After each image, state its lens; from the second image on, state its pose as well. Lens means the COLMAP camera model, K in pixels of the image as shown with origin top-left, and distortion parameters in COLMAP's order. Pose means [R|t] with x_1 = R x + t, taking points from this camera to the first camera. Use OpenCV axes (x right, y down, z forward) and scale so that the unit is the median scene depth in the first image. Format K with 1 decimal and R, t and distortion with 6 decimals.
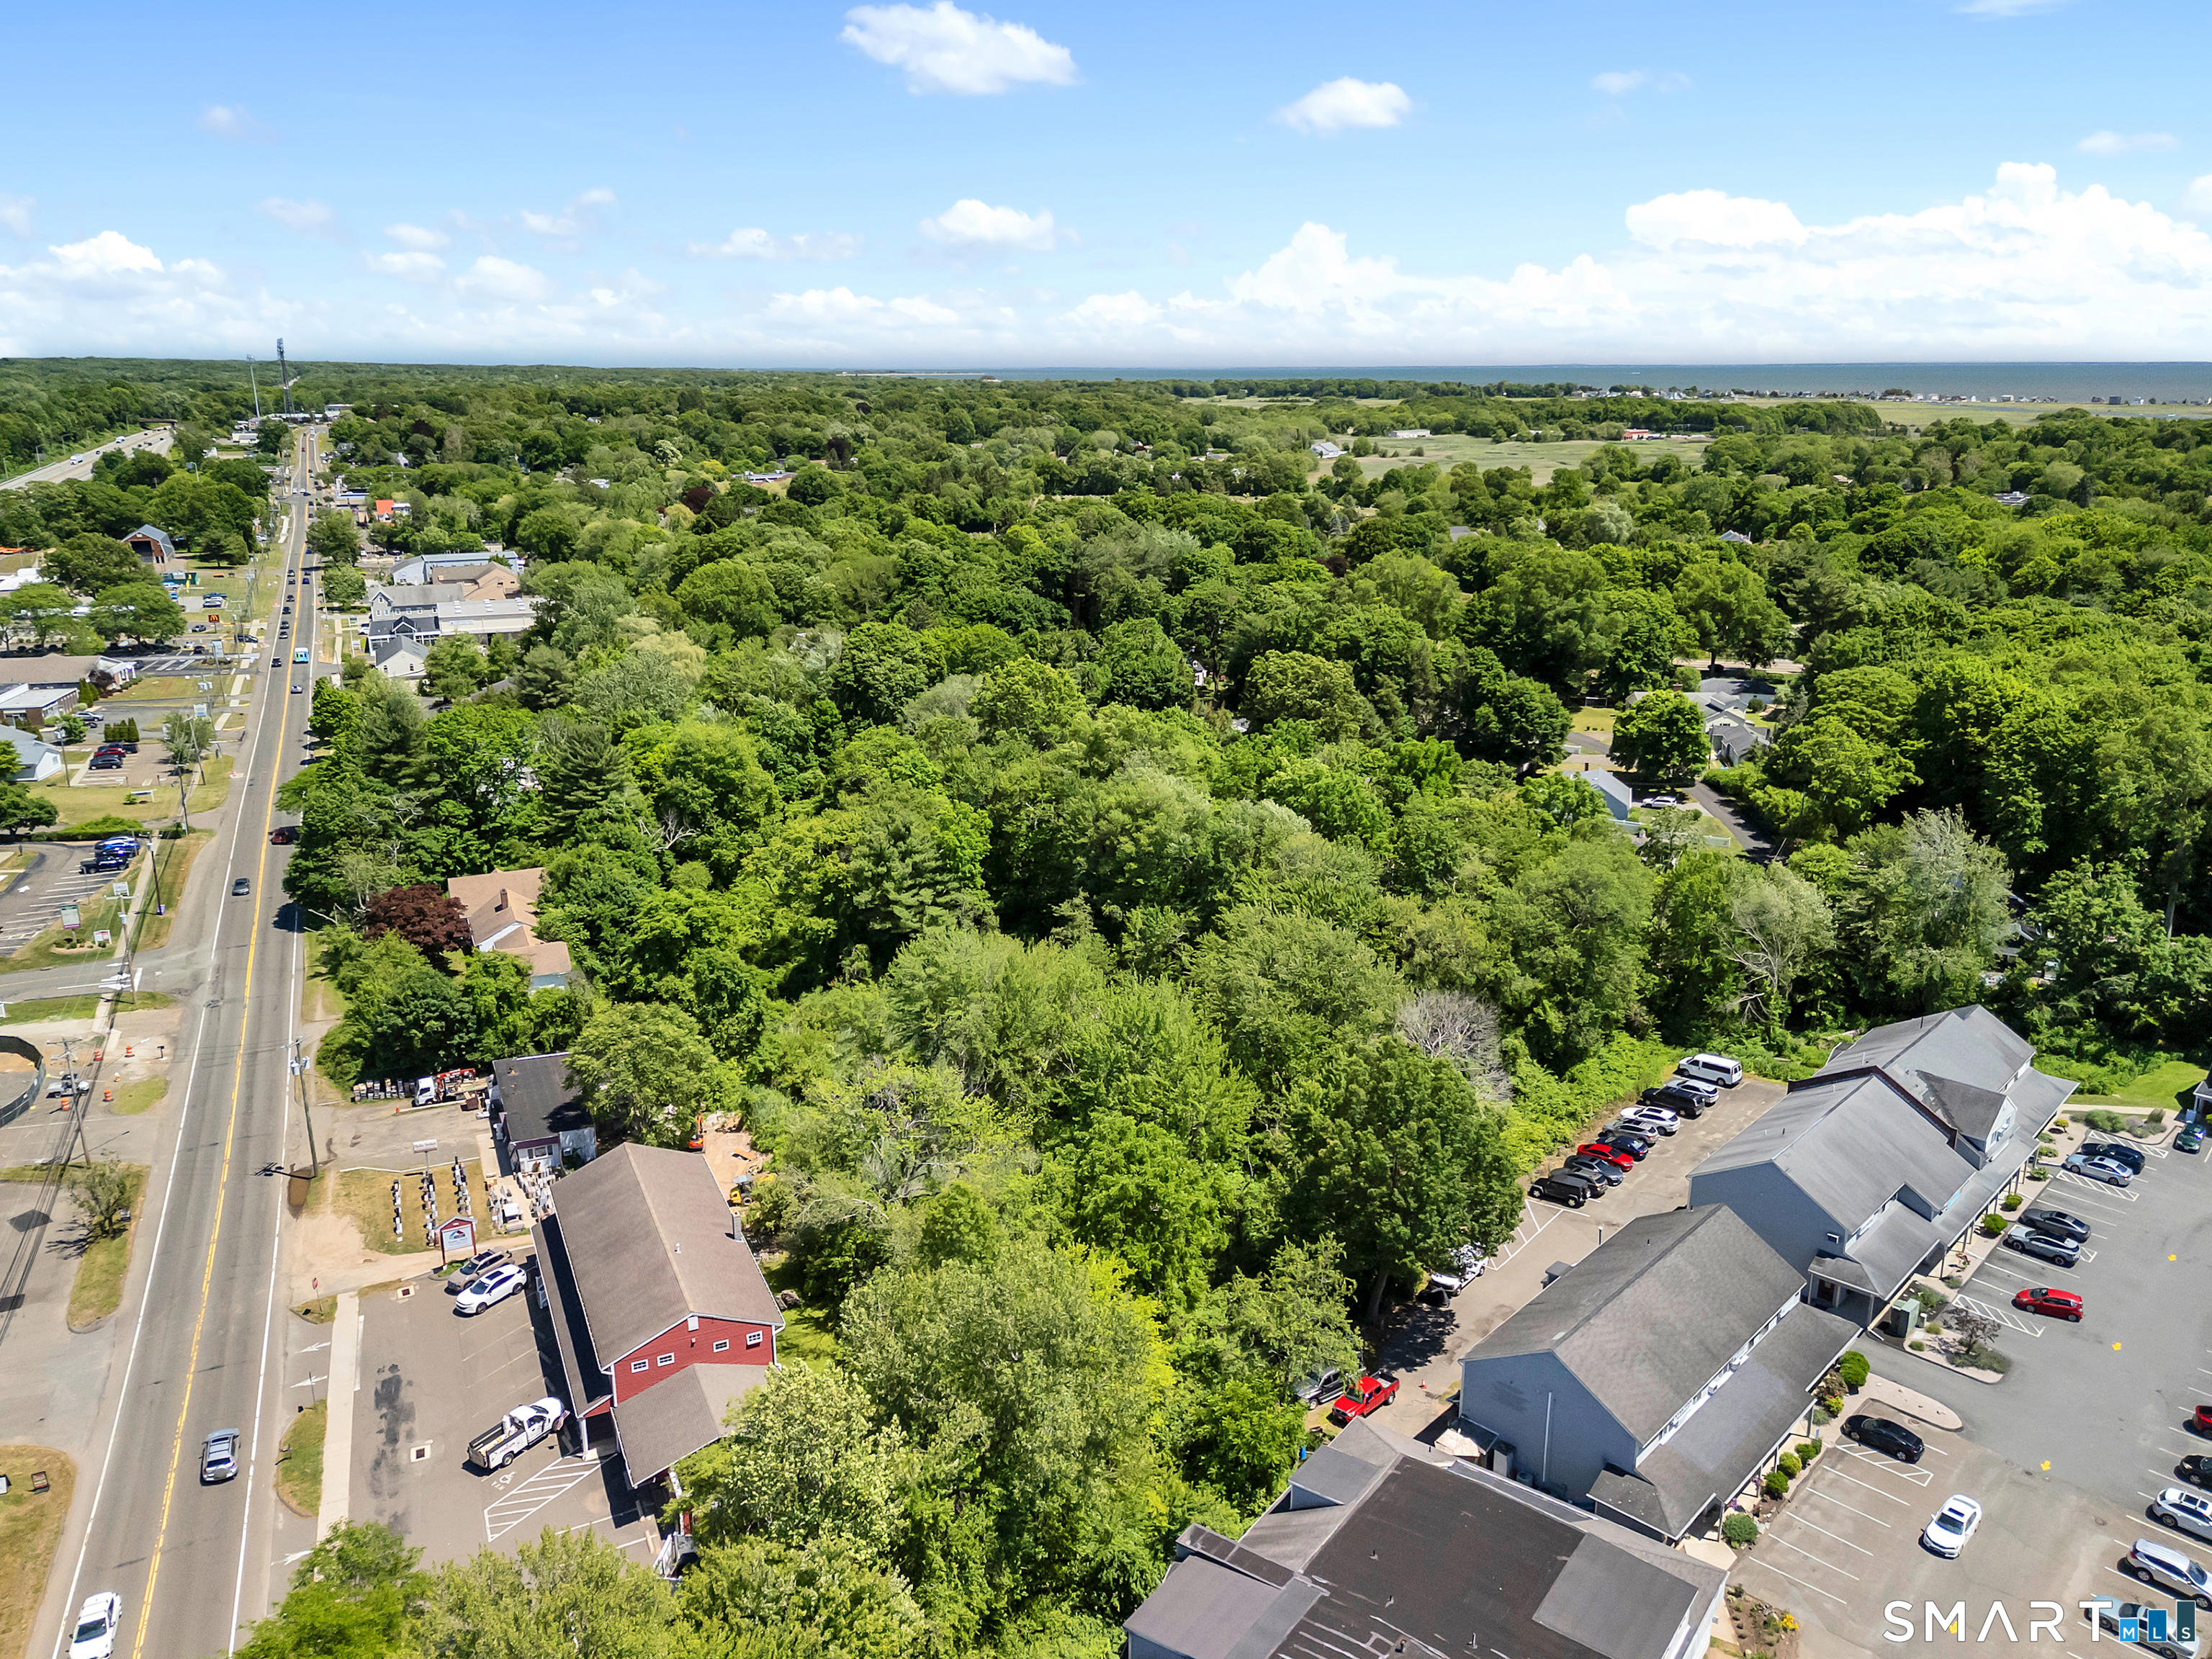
lens RADIAL K [[1619.9, 0, 1107.0], [0, 1619.9, 819.8], [0, 0, 1]] dist [0.070170, -0.070574]
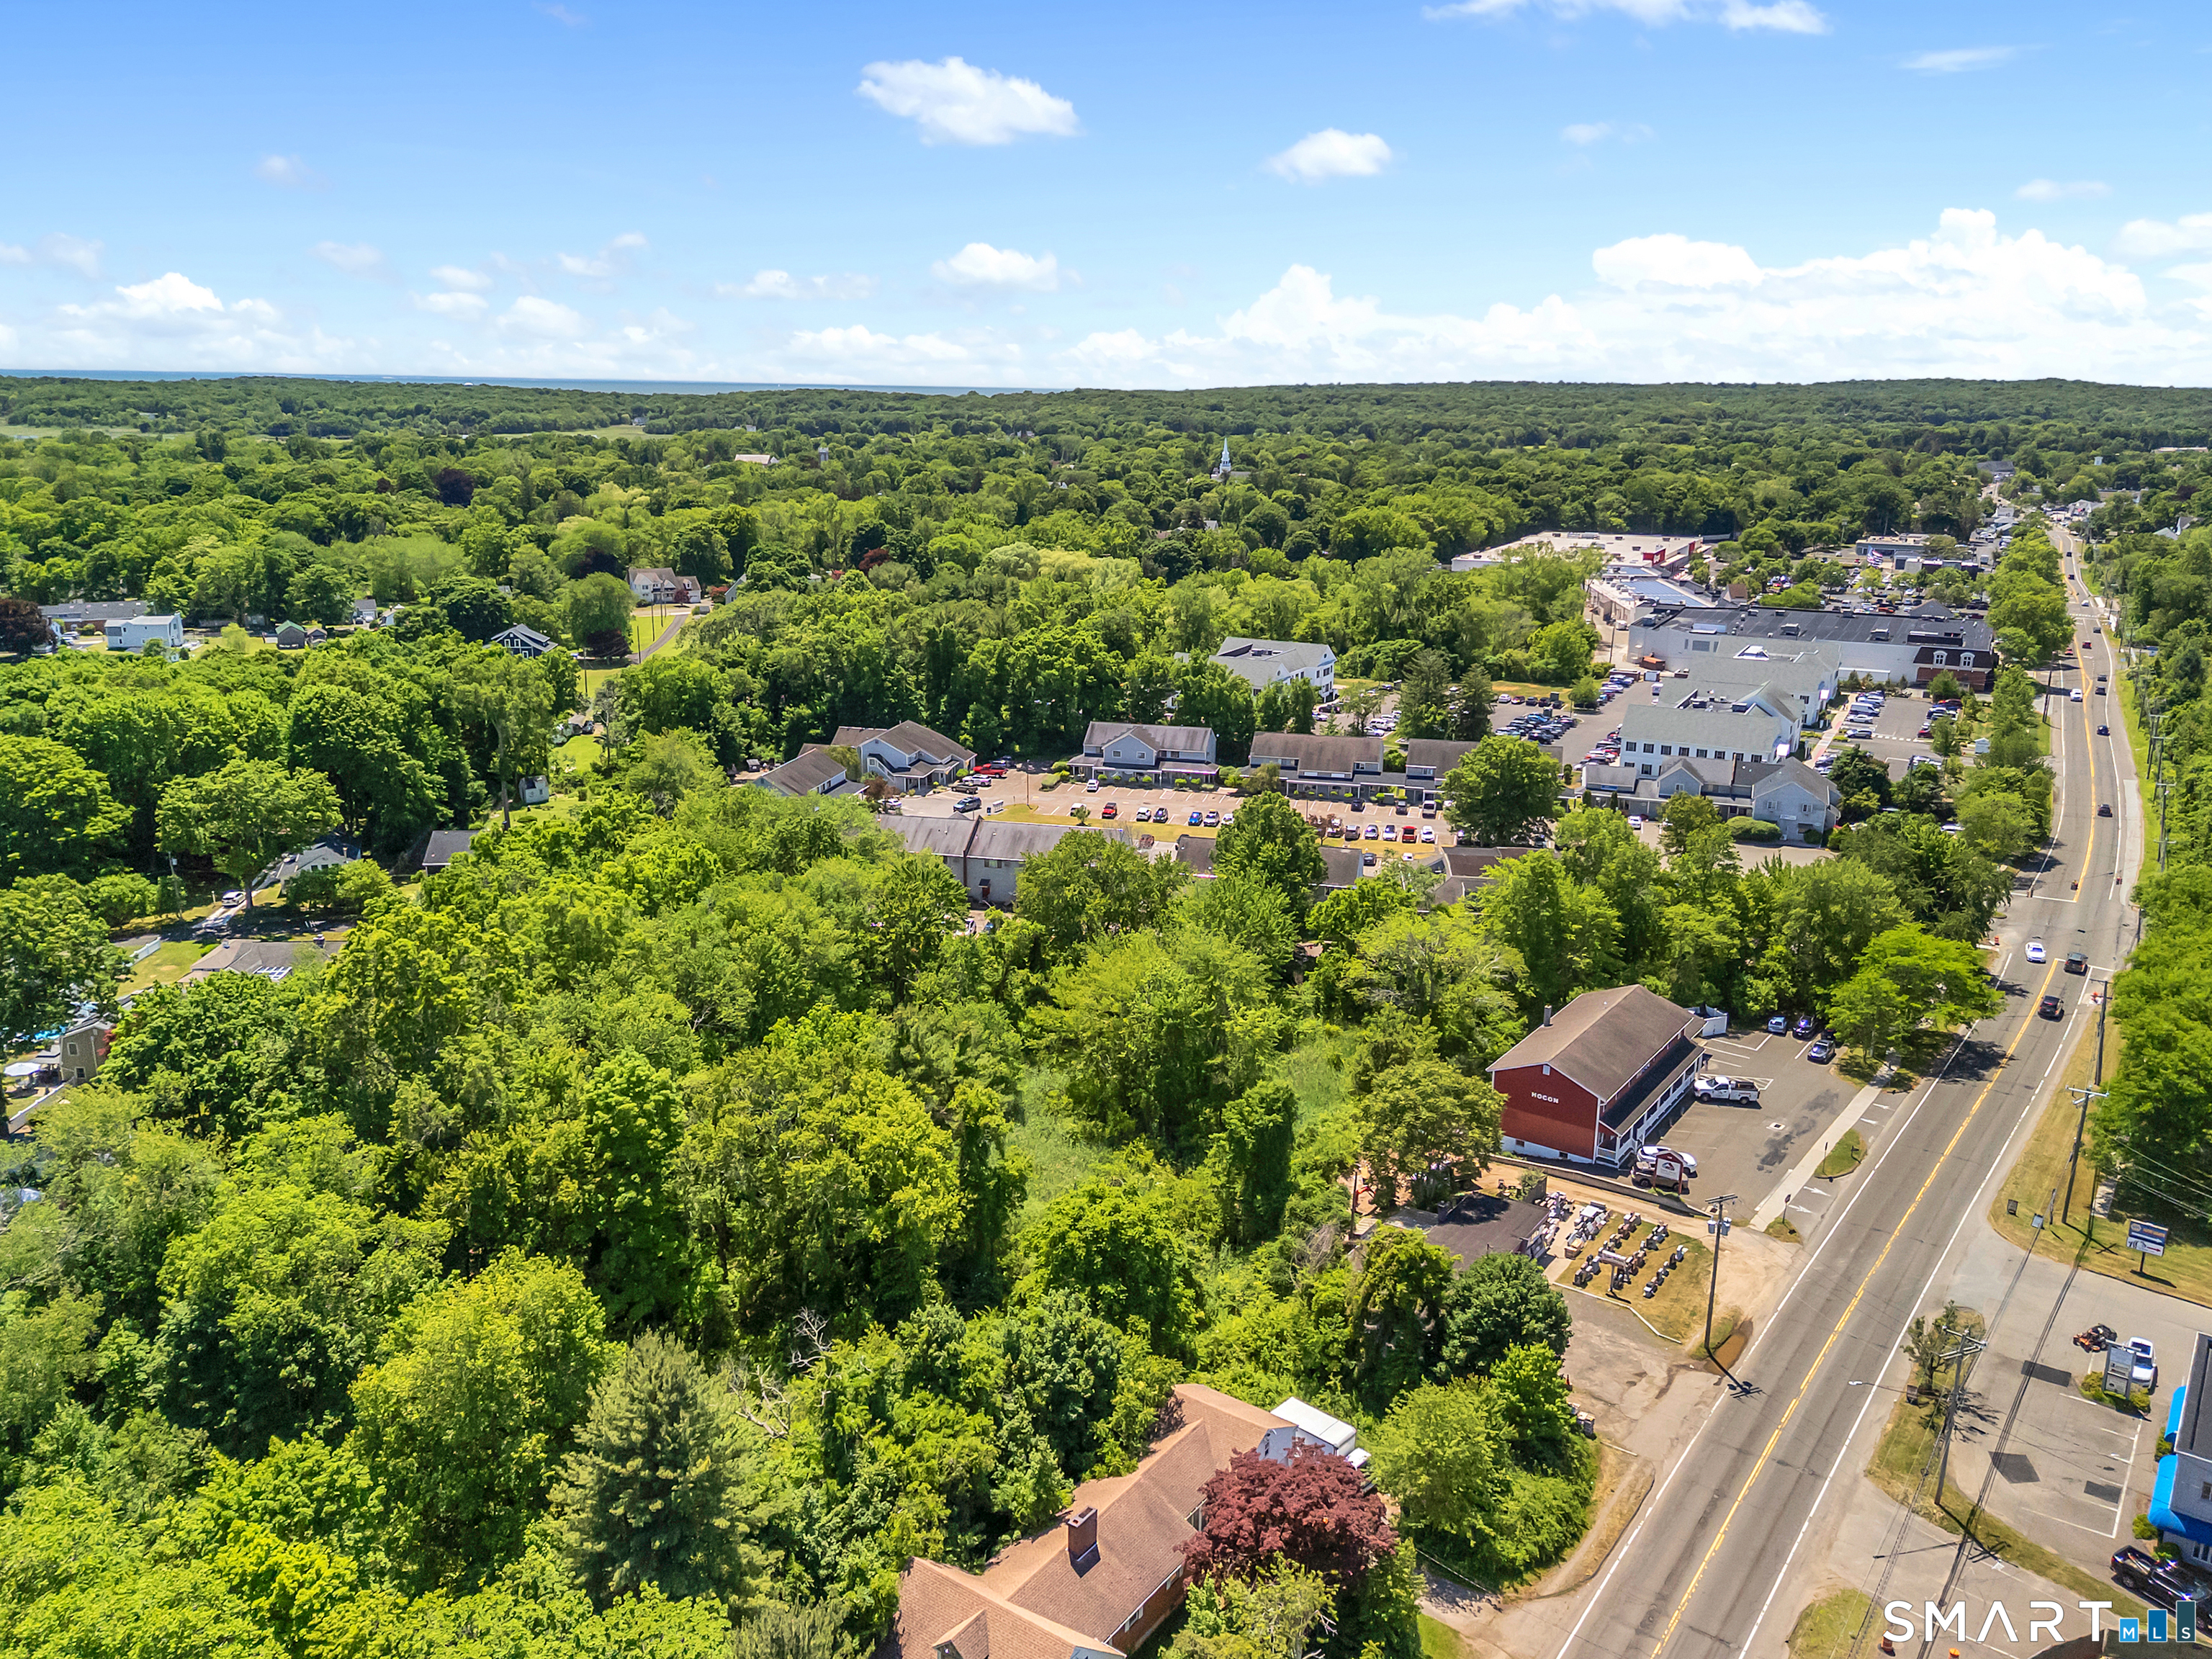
lens RADIAL K [[1678.3, 0, 1098.2], [0, 1678.3, 835.2], [0, 0, 1]] dist [0.035687, -0.003746]
pose [[-0.483791, -0.232045, 0.843861, -0.743887], [0.226864, 0.898002, 0.376995, -0.317993], [-0.845269, 0.373828, -0.381803, 1.102345]]
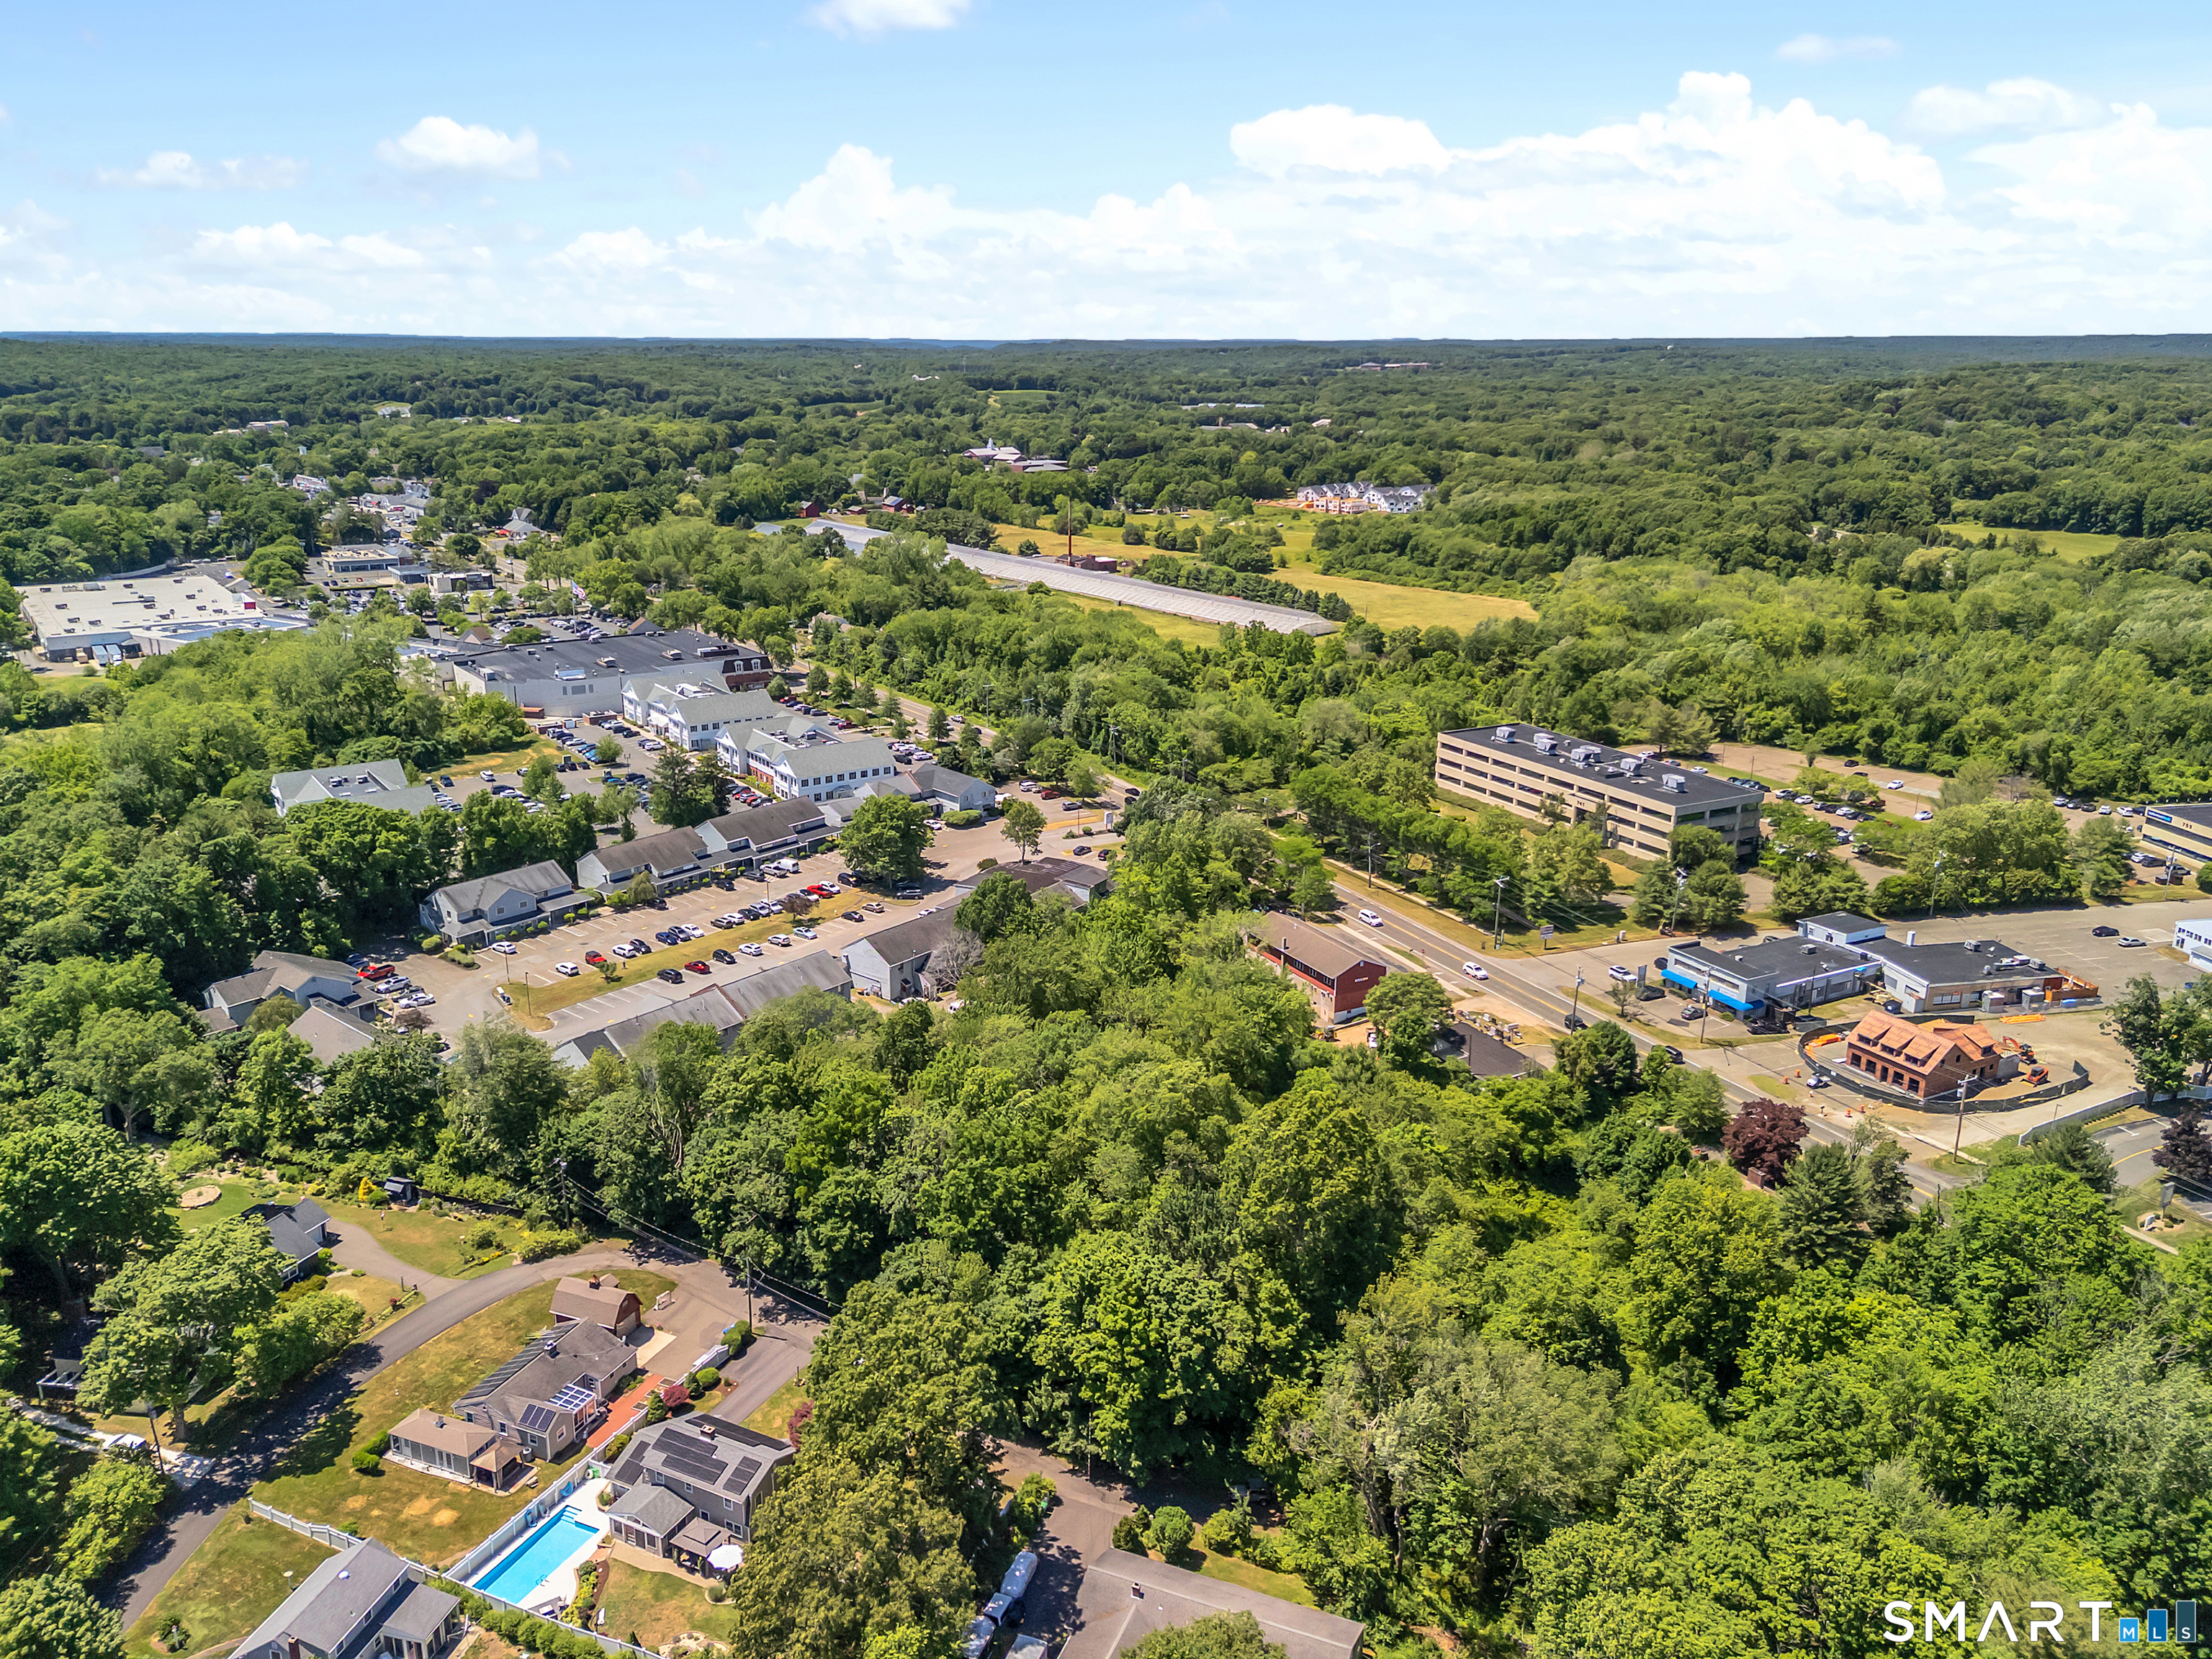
lens RADIAL K [[1622.8, 0, 1097.8], [0, 1622.8, 779.1], [0, 0, 1]] dist [0.084506, -0.096827]
pose [[-0.998938, 0.007569, -0.045450, 0.086733], [-0.016458, 0.862736, 0.505386, -0.676592], [0.043037, 0.505598, -0.861695, 1.734490]]
